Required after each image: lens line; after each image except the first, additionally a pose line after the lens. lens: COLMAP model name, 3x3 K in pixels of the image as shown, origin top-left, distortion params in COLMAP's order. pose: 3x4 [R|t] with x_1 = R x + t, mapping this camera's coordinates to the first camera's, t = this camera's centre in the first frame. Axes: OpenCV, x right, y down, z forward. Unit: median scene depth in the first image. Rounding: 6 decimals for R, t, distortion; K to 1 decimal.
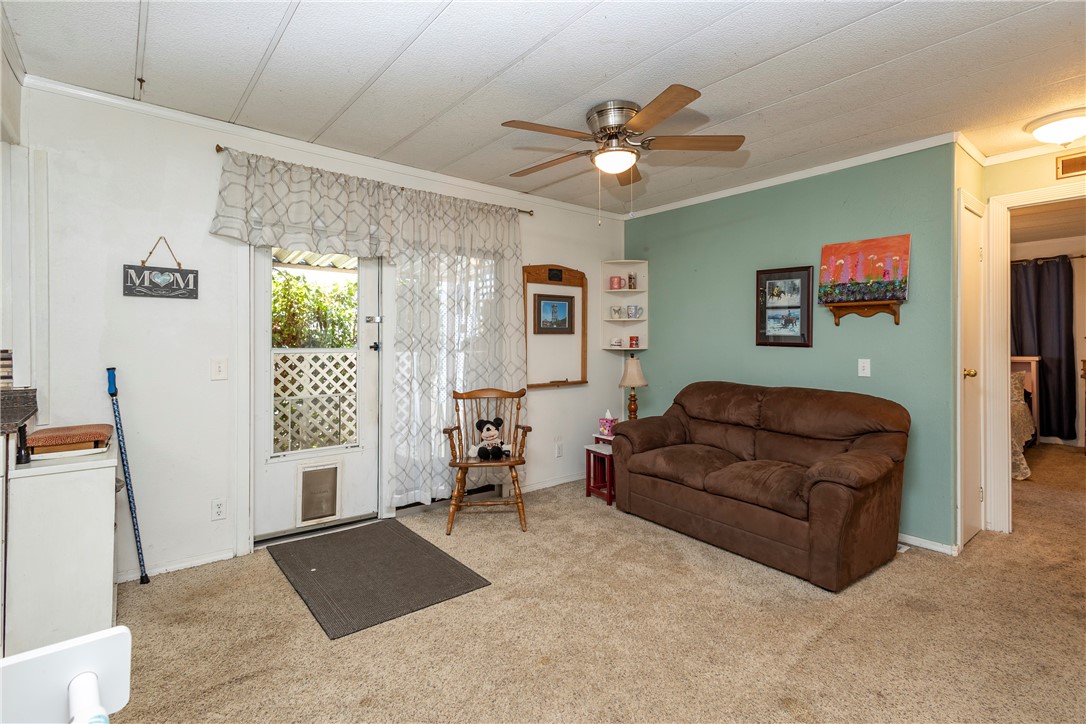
lens RADIAL K [[521.2, 0, 554.3], [0, 521.2, 336.9], [0, 0, 1]] dist [0.012519, -0.003862]
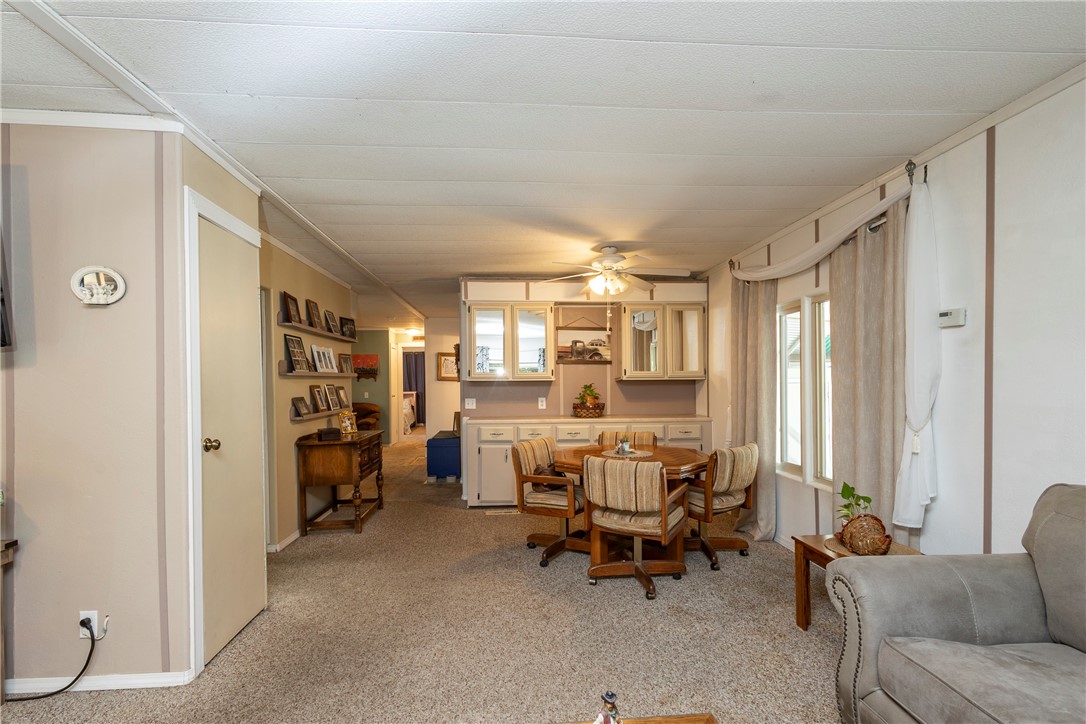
lens RADIAL K [[521.2, 0, 550.5], [0, 521.2, 387.8], [0, 0, 1]] dist [0.012519, -0.003862]
pose [[0.569106, -0.017615, 0.822076, -1.246619], [0.006834, 0.999837, 0.016693, -0.026421], [-0.822236, -0.003882, 0.569133, -1.558165]]
